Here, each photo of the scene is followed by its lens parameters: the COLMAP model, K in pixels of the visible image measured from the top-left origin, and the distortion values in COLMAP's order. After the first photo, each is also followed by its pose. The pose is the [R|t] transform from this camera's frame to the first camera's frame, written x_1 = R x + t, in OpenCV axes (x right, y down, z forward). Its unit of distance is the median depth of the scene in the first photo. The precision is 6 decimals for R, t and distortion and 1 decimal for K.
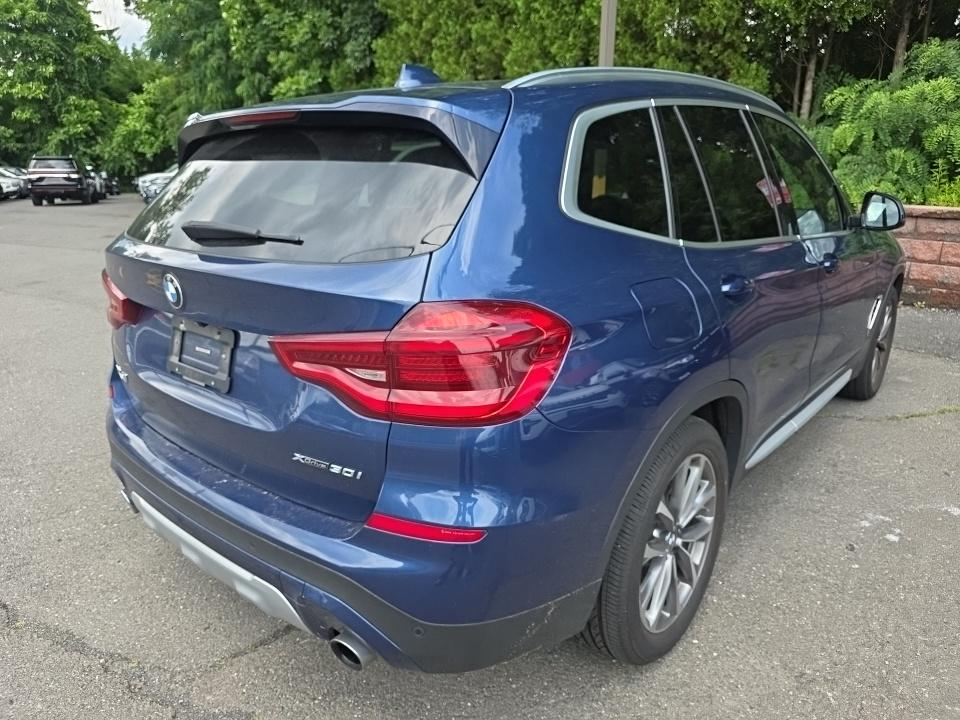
lens RADIAL K [[662.8, 0, 480.0], [0, 662.8, 360.0], [0, 0, 1]] dist [0.000086, -0.004026]
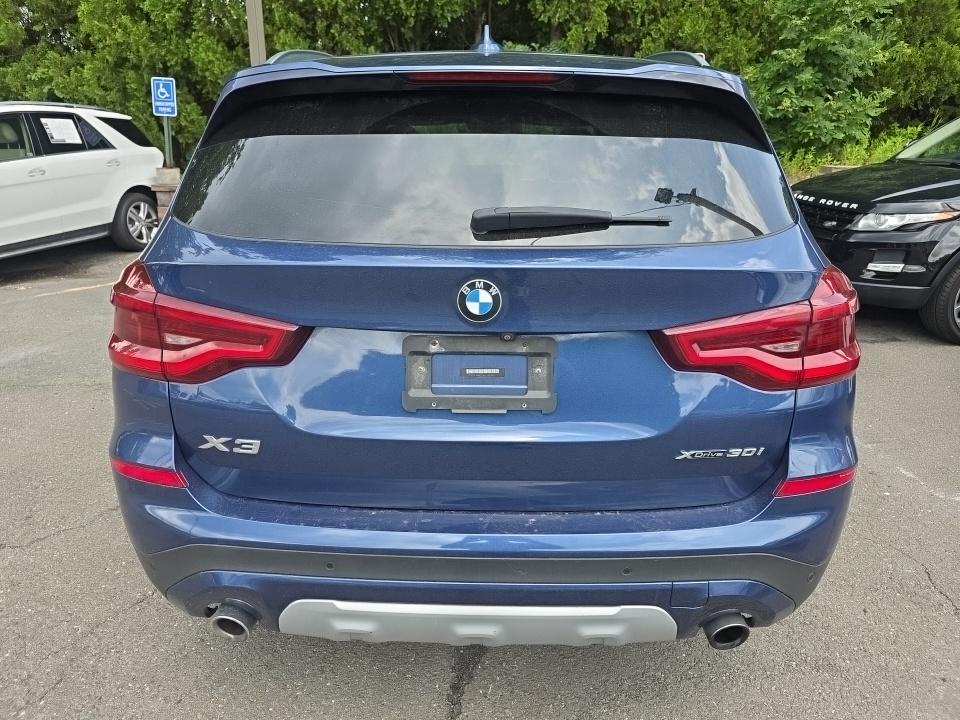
lens RADIAL K [[662.8, 0, 480.0], [0, 662.8, 360.0], [0, 0, 1]] dist [0.000086, -0.004026]
pose [[0.774517, -0.180314, 0.606308, -0.936291], [0.162773, 0.983045, 0.084423, -0.099033], [-0.611251, 0.033304, 0.790736, 0.393401]]
